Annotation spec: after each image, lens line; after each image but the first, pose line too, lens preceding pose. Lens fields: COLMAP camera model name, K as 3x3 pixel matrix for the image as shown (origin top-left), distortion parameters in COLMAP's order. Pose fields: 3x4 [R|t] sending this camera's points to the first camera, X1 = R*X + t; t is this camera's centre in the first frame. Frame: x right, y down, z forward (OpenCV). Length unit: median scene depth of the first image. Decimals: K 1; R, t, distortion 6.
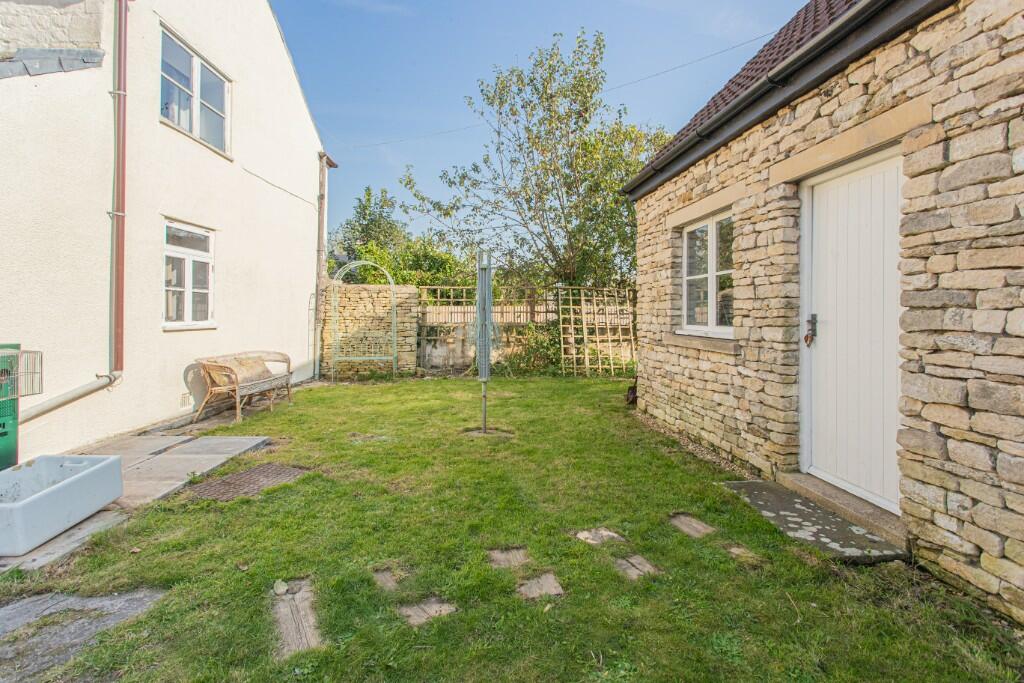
lens RADIAL K [[490.1, 0, 509.8], [0, 490.1, 310.7], [0, 0, 1]] dist [0.002170, -0.000063]
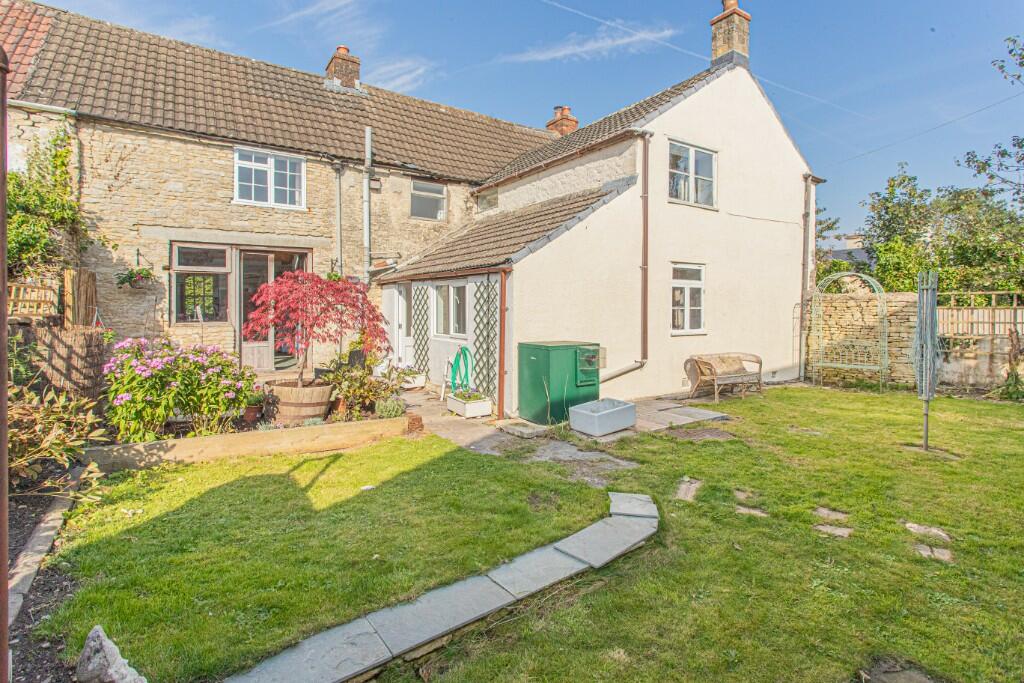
lens RADIAL K [[490.1, 0, 509.8], [0, 490.1, 310.7], [0, 0, 1]] dist [0.002170, -0.000063]
pose [[0.535644, 0.000322, -0.844444, 0.332994], [0.006275, 0.999971, 0.004361, -0.048920], [0.844421, -0.007635, 0.535626, -0.262942]]
